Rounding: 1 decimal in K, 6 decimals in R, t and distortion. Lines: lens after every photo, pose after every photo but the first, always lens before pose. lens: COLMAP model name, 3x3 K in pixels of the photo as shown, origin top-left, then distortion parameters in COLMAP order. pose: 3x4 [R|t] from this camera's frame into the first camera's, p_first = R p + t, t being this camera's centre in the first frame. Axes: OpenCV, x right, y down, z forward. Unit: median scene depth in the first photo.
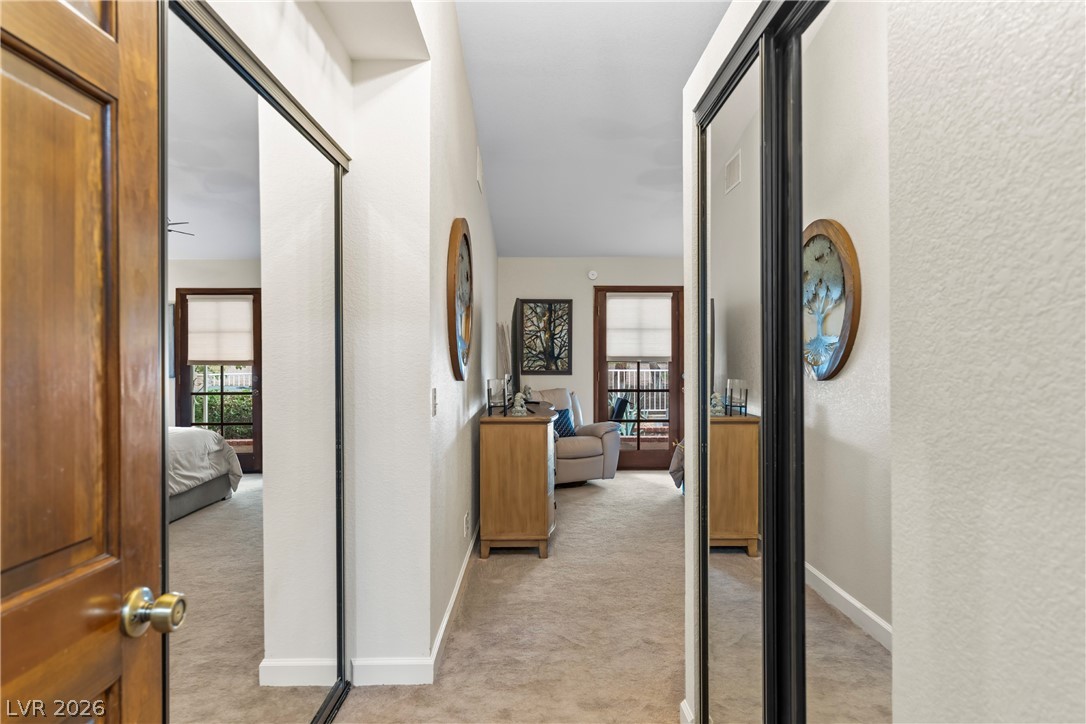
lens RADIAL K [[696.6, 0, 542.5], [0, 696.6, 360.9], [0, 0, 1]] dist [0.000307, -0.000005]
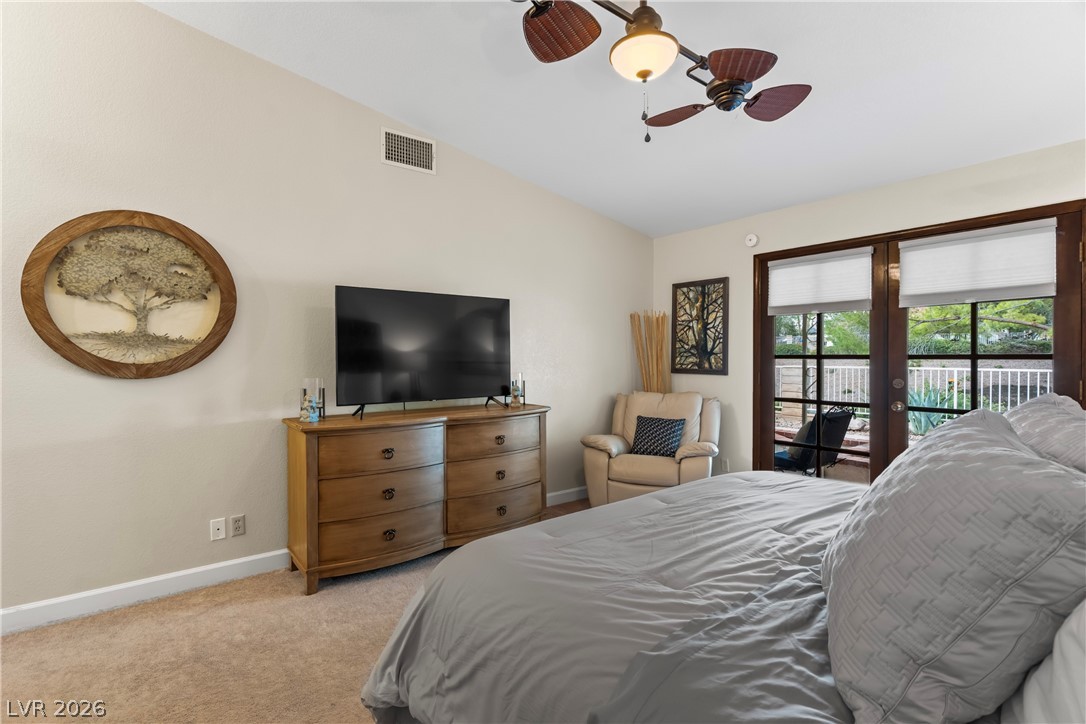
lens RADIAL K [[514.3, 0, 540.3], [0, 514.3, 357.0], [0, 0, 1]] dist [0.002451, 0.000942]
pose [[0.596837, 0.007733, -0.802325, 0.374749], [-0.009336, 0.999953, 0.002693, 0.000174], [0.802308, 0.005884, 0.596881, 0.496229]]
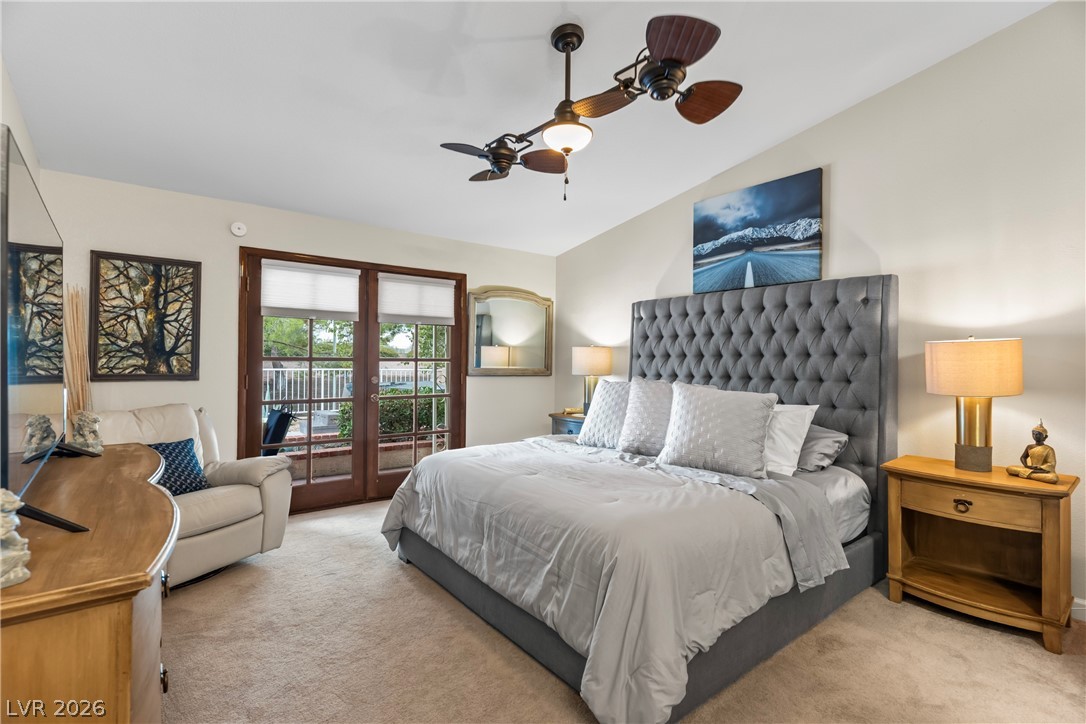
lens RADIAL K [[514.3, 0, 543.4], [0, 514.3, 362.5], [0, 0, 1]] dist [0.002451, 0.000942]
pose [[0.794149, 0.011445, 0.607615, 0.006233], [-0.011775, 0.999925, -0.003444, 0.001422], [-0.607609, -0.004420, 0.794224, 0.433827]]
